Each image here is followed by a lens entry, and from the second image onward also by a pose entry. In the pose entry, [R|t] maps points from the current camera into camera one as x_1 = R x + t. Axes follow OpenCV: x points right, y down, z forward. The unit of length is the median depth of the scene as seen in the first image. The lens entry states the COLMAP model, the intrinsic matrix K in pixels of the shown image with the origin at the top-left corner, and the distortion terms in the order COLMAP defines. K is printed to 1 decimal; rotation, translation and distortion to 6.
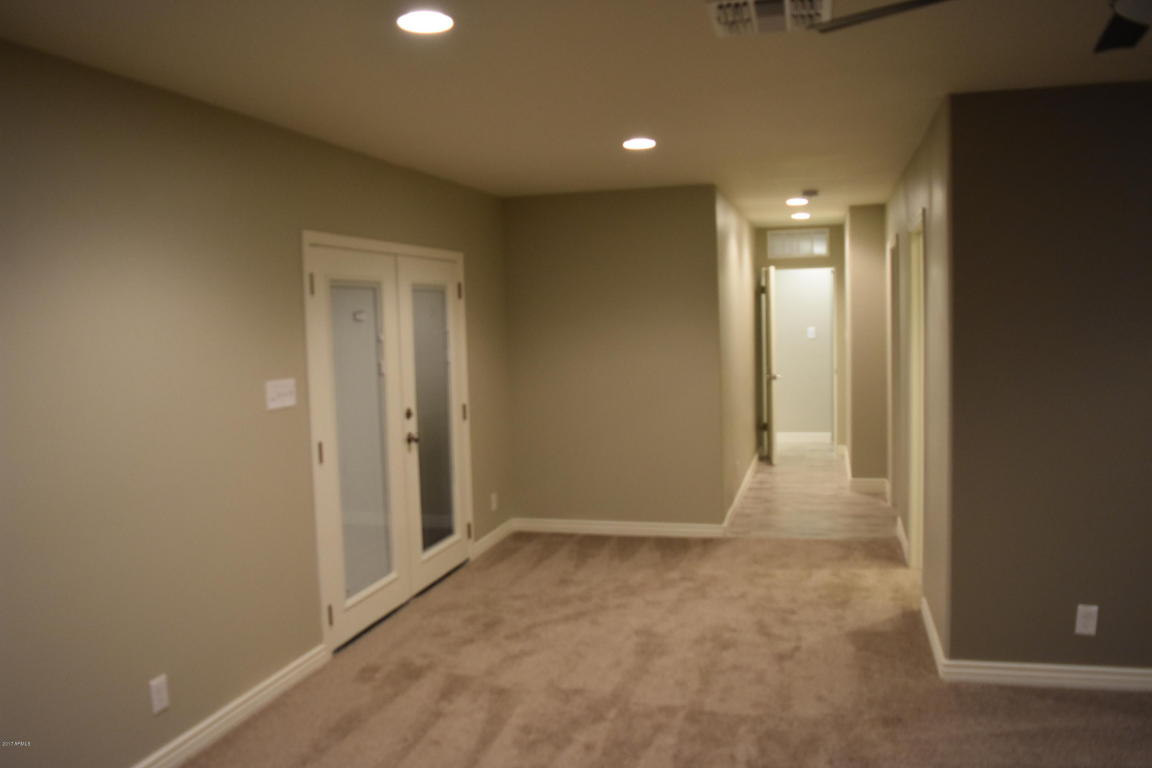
lens RADIAL K [[911.0, 0, 564.0], [0, 911.0, 382.3], [0, 0, 1]] dist [-0.088413, 0.013132]
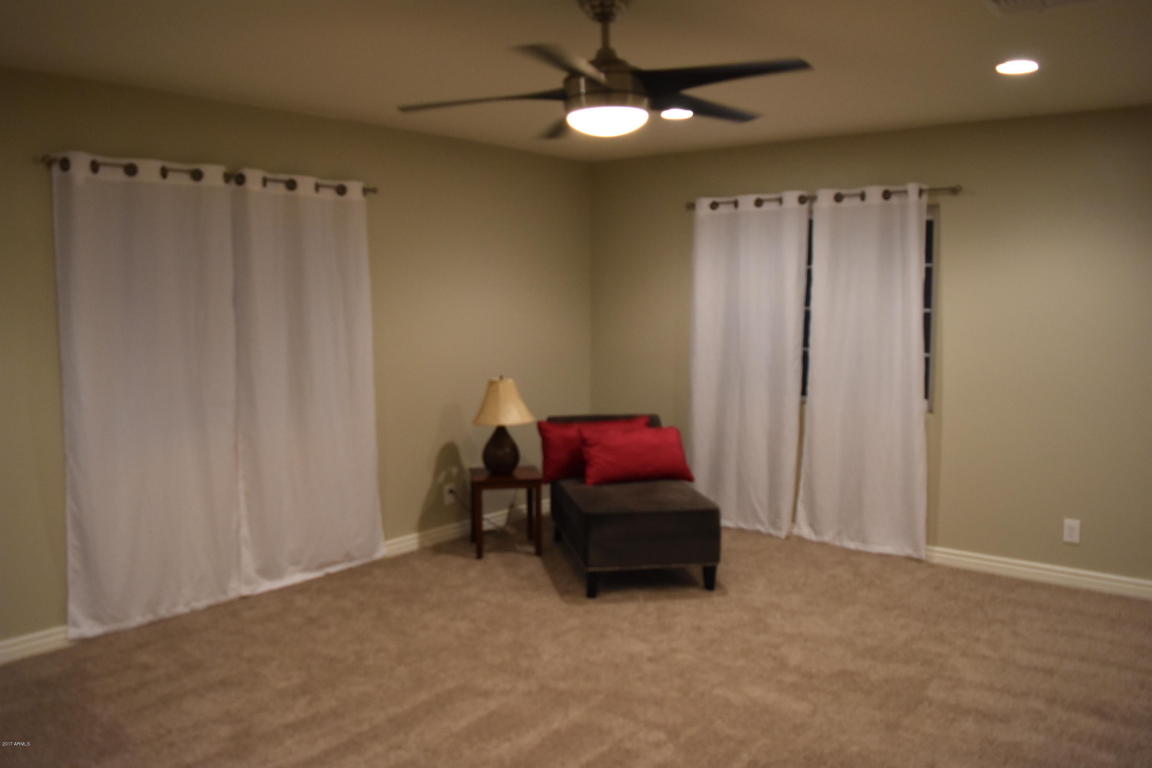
lens RADIAL K [[911.0, 0, 564.0], [0, 911.0, 382.3], [0, 0, 1]] dist [-0.088413, 0.013132]
pose [[-0.400053, 0.119097, -0.908721, 0.845861], [-0.055645, 0.986535, 0.153792, -0.050184], [0.914801, 0.112090, -0.388039, 0.549138]]
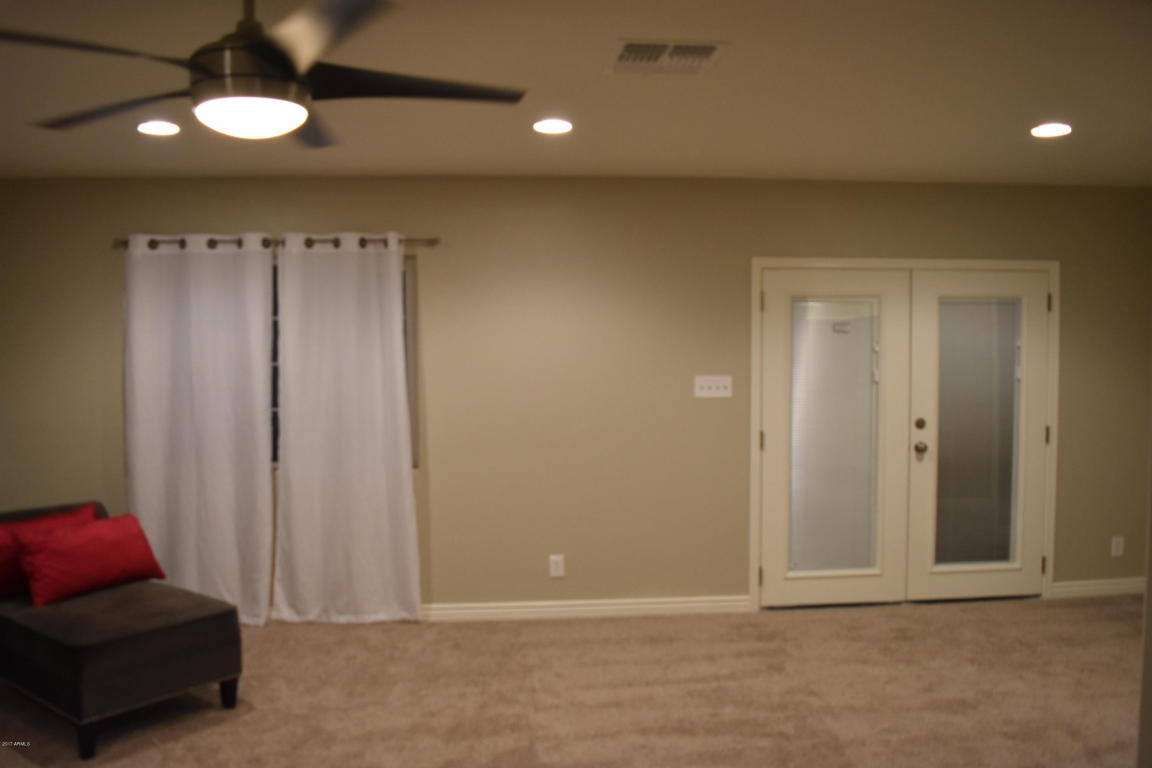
lens RADIAL K [[911.0, 0, 564.0], [0, 911.0, 382.3], [0, 0, 1]] dist [-0.088413, 0.013132]
pose [[0.343817, 0.065321, -0.936762, 0.735829], [-0.074453, 0.996333, 0.042149, -0.028733], [0.936081, 0.055253, 0.347420, 0.310173]]
